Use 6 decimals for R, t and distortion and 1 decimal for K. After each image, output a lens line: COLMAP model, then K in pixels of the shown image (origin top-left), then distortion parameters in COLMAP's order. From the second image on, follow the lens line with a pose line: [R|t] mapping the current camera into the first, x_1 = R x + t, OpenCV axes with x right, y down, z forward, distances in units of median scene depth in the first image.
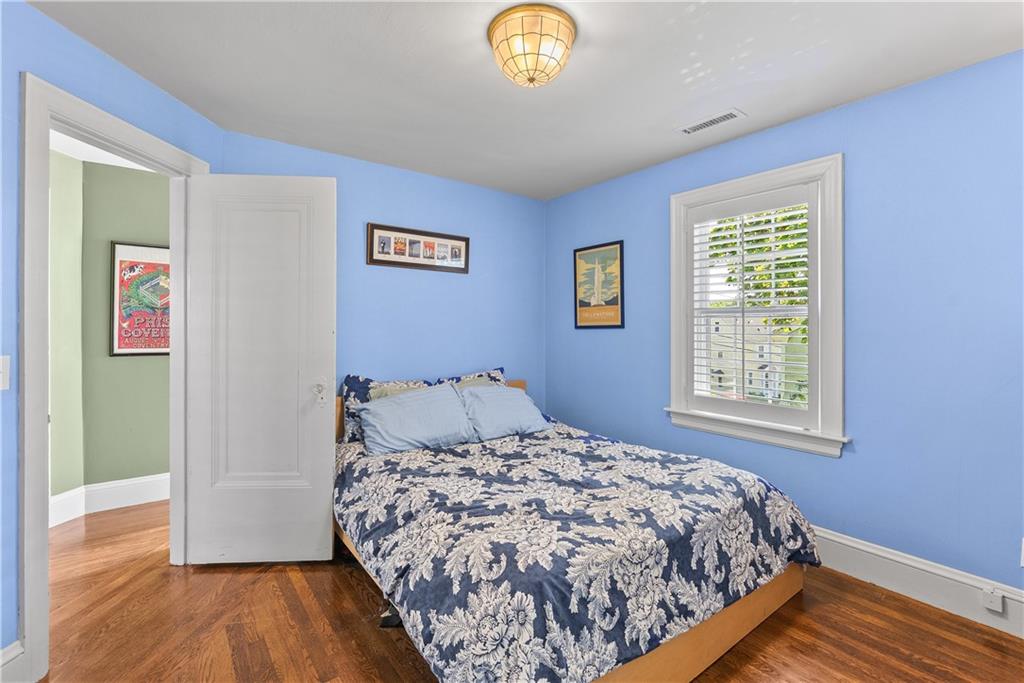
lens RADIAL K [[454.6, 0, 494.7], [0, 454.6, 328.5], [0, 0, 1]] dist [0.000534, 0.000083]
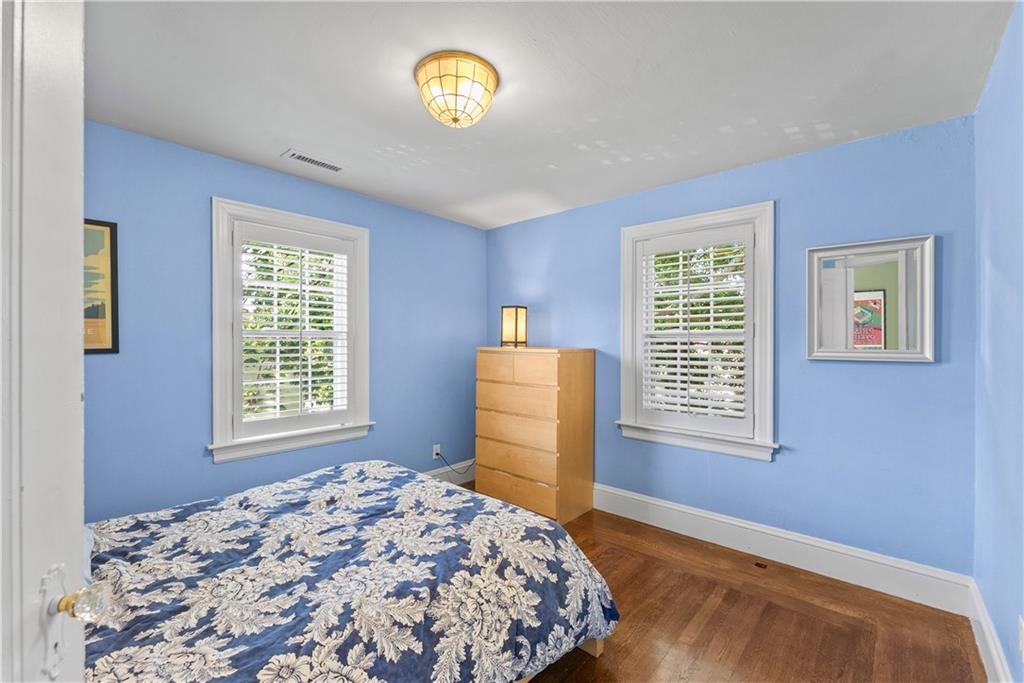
lens RADIAL K [[454.6, 0, 511.0], [0, 454.6, 338.6], [0, 0, 1]] dist [0.000534, 0.000083]
pose [[-0.219893, 0.000276, 0.975524, -0.732916], [0.005980, 0.999982, 0.001065, -0.028506], [-0.975506, 0.006068, -0.219891, 0.828804]]
